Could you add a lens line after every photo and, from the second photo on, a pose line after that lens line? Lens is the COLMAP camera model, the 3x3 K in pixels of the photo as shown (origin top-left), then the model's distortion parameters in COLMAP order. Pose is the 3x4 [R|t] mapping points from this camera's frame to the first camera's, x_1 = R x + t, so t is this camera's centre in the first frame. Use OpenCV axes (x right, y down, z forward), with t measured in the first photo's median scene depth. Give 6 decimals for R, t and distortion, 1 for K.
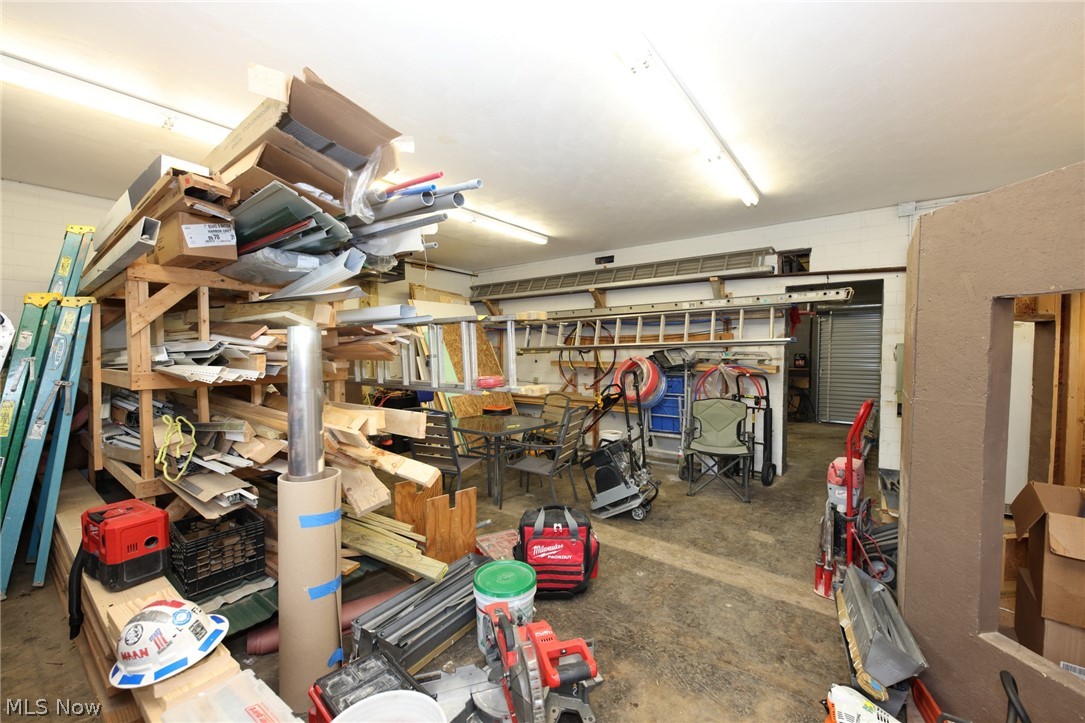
lens RADIAL K [[431.5, 0, 547.4], [0, 431.5, 365.2], [0, 0, 1]] dist [0.017777, -0.010510]
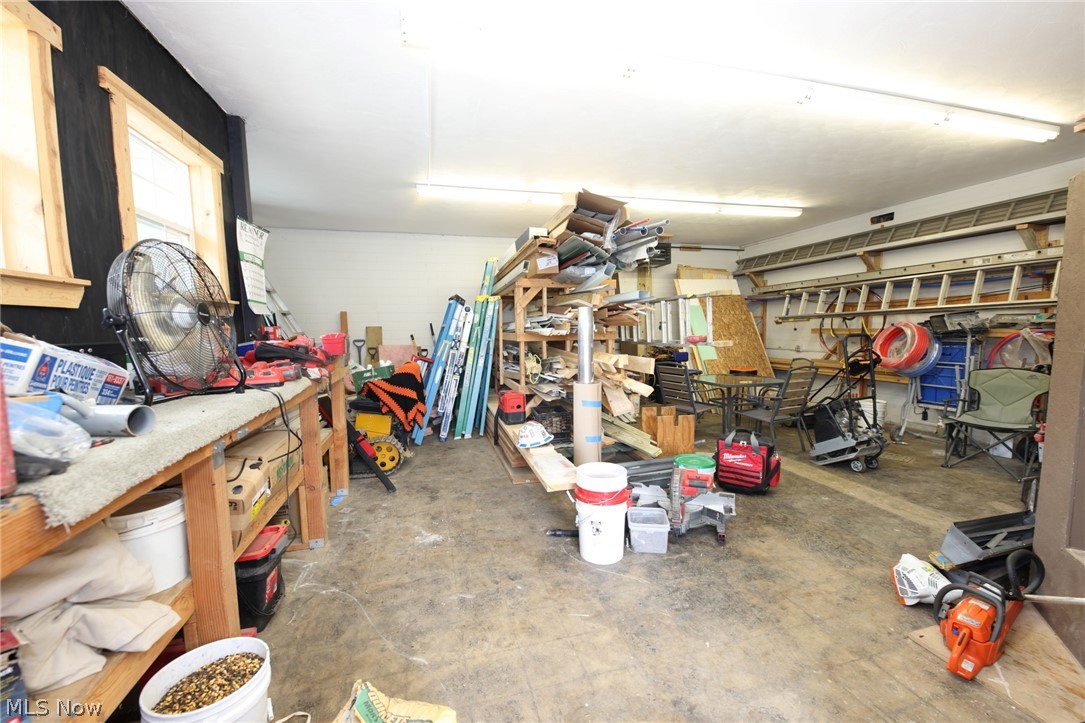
lens RADIAL K [[431.5, 0, 547.4], [0, 431.5, 365.2], [0, 0, 1]] dist [0.017777, -0.010510]
pose [[0.792349, 0.040308, -0.608735, 0.312210], [-0.003639, 0.998109, 0.061354, 0.033907], [0.610058, -0.046399, 0.790997, -0.410867]]
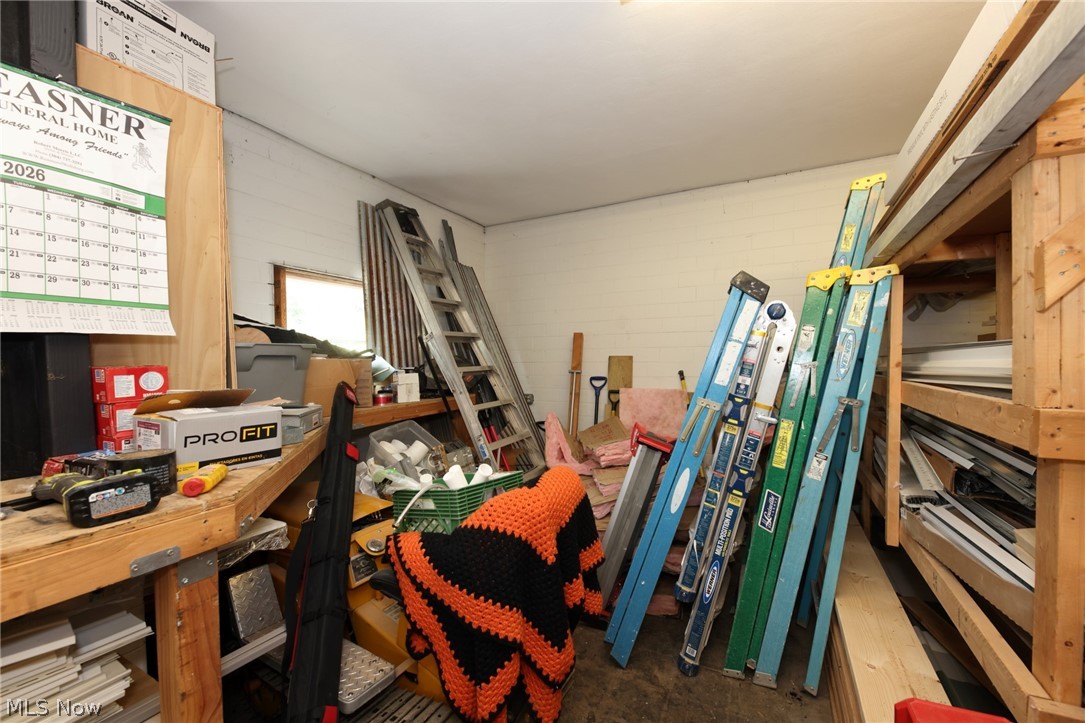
lens RADIAL K [[431.5, 0, 547.4], [0, 431.5, 365.2], [0, 0, 1]] dist [0.017777, -0.010510]
pose [[0.173291, 0.016472, -0.984733, -0.520692], [-0.020170, 0.999710, 0.013173, -0.012745], [0.984664, 0.017579, 0.173573, 0.412034]]
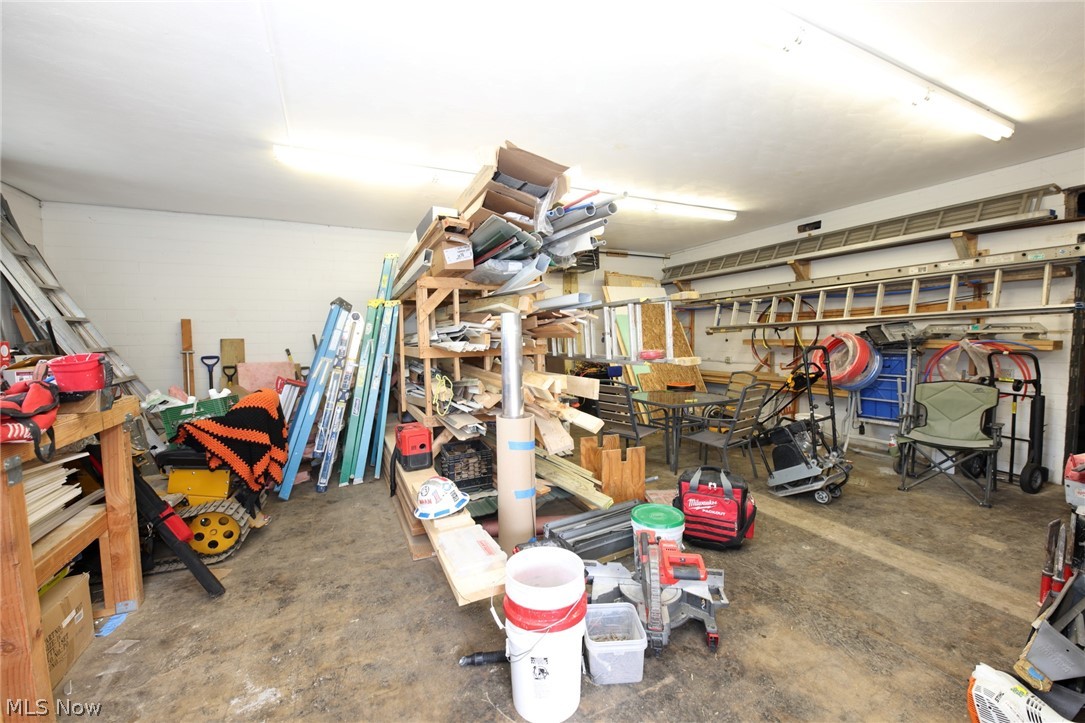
lens RADIAL K [[431.5, 0, 547.4], [0, 431.5, 365.2], [0, 0, 1]] dist [0.017777, -0.010510]
pose [[0.892578, 0.013085, -0.450702, 0.122459], [0.004450, 0.999274, 0.037824, 0.019001], [0.450870, -0.035767, 0.891873, -0.144456]]
